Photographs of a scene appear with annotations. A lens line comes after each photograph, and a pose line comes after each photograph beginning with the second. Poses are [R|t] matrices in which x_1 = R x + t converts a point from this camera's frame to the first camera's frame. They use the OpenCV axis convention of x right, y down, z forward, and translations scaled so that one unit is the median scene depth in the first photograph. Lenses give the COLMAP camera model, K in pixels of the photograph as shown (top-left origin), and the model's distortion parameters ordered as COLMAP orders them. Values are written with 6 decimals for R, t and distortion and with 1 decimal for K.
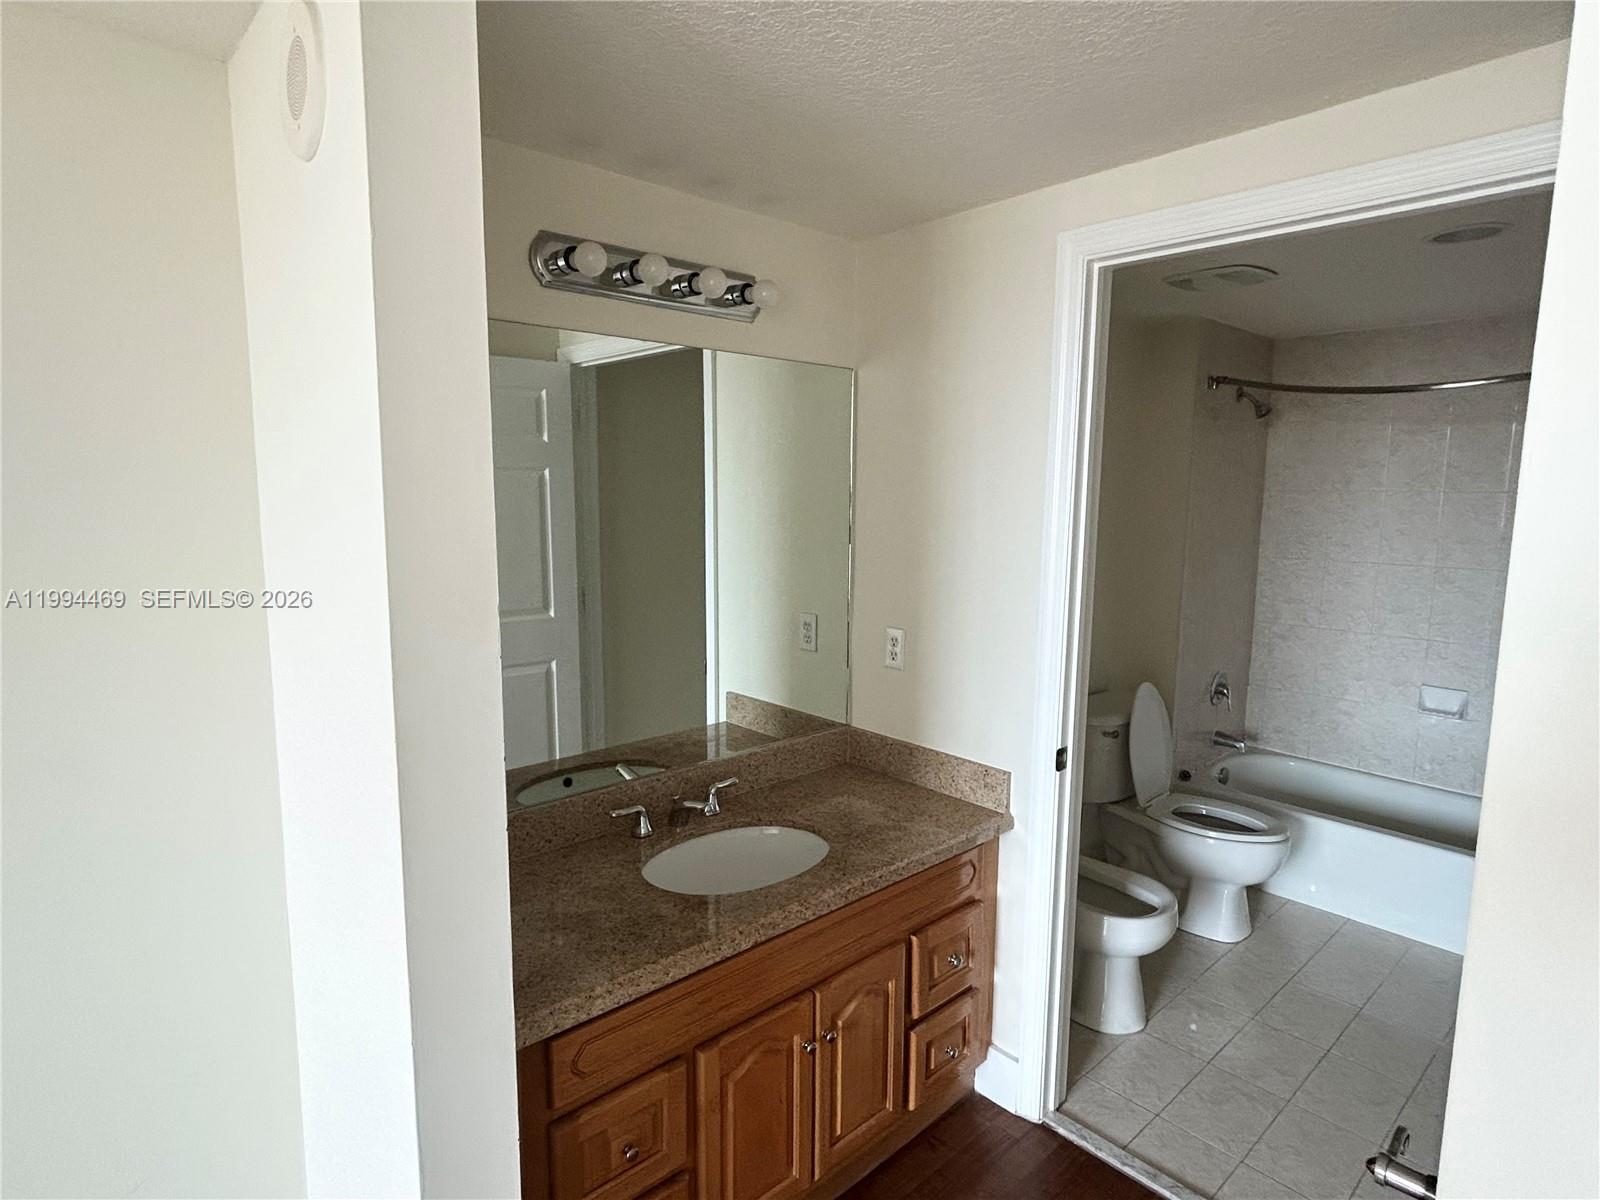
lens RADIAL K [[873.0, 0, 800.0], [0, 873.0, 600.0], [0, 0, 1]] dist [0.001141, -0.002030]
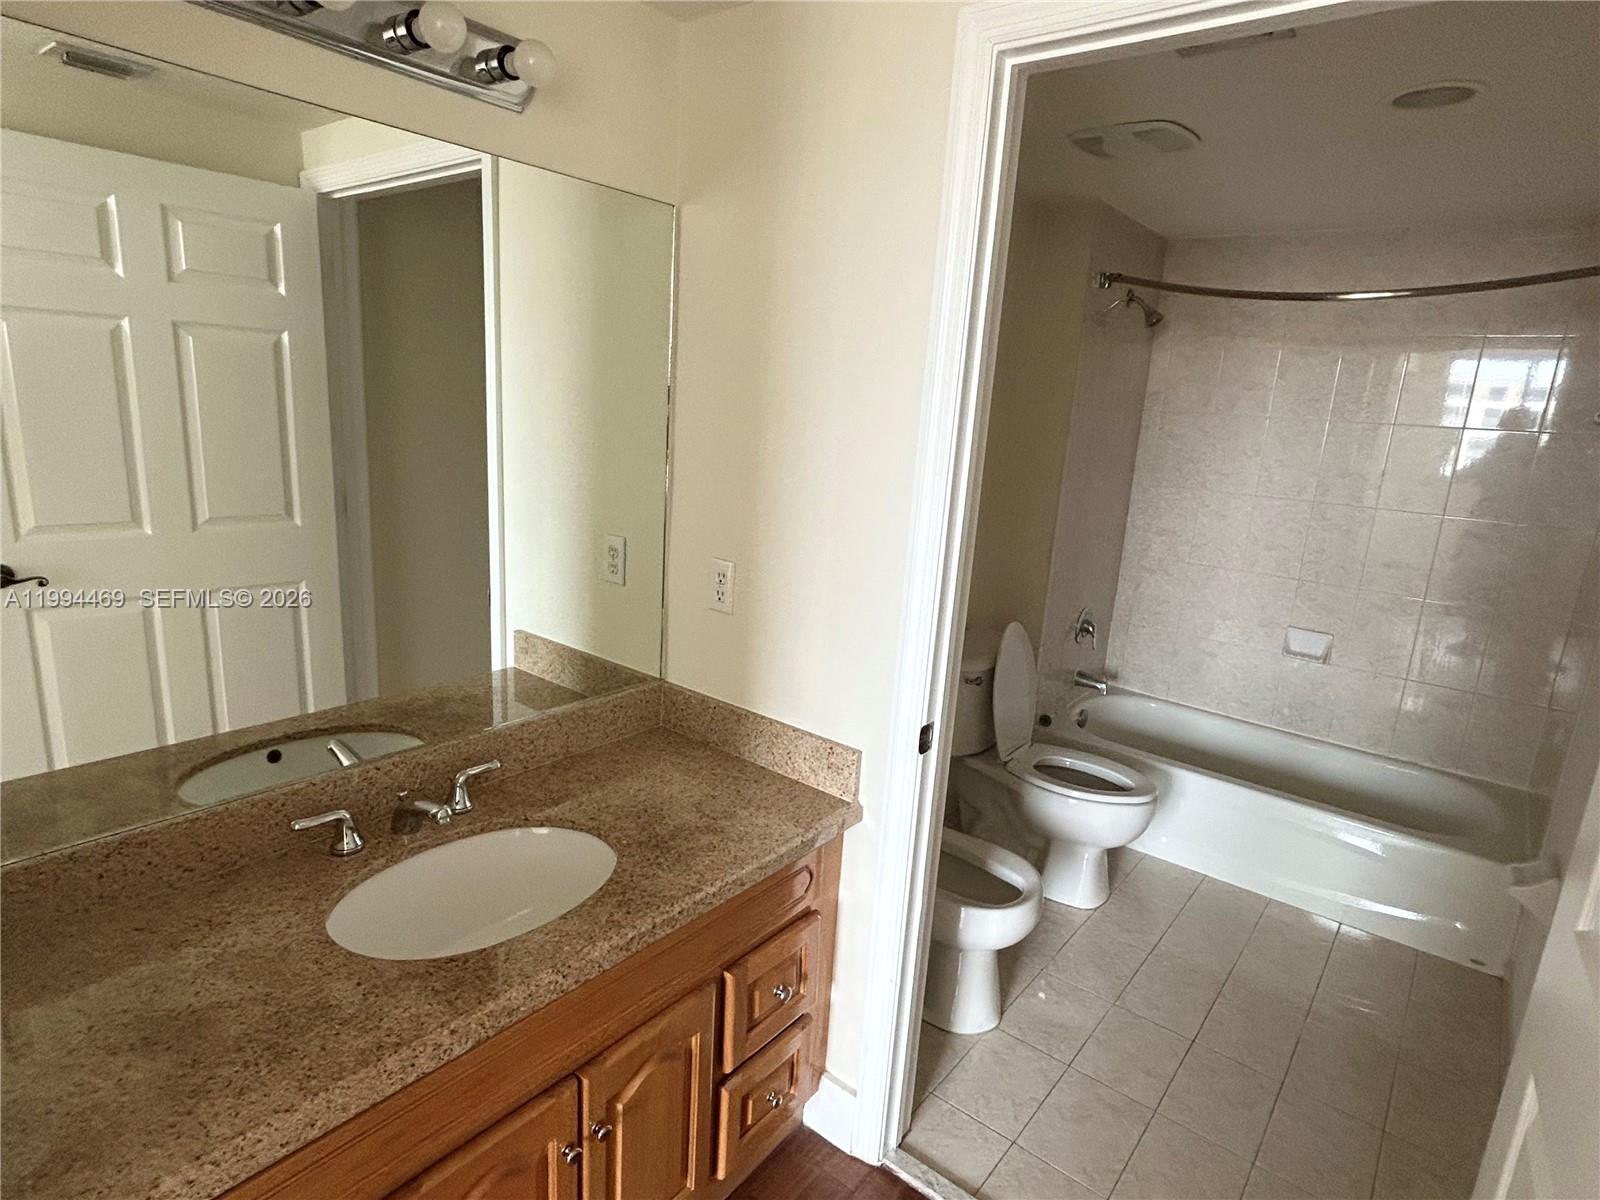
lens RADIAL K [[873.0, 0, 800.0], [0, 873.0, 600.0], [0, 0, 1]] dist [0.001141, -0.002030]
pose [[0.986657, 0.017104, 0.161909, 0.054423], [-0.033439, 0.994555, 0.098706, -0.011266], [-0.159339, -0.102803, 0.981857, 0.239263]]
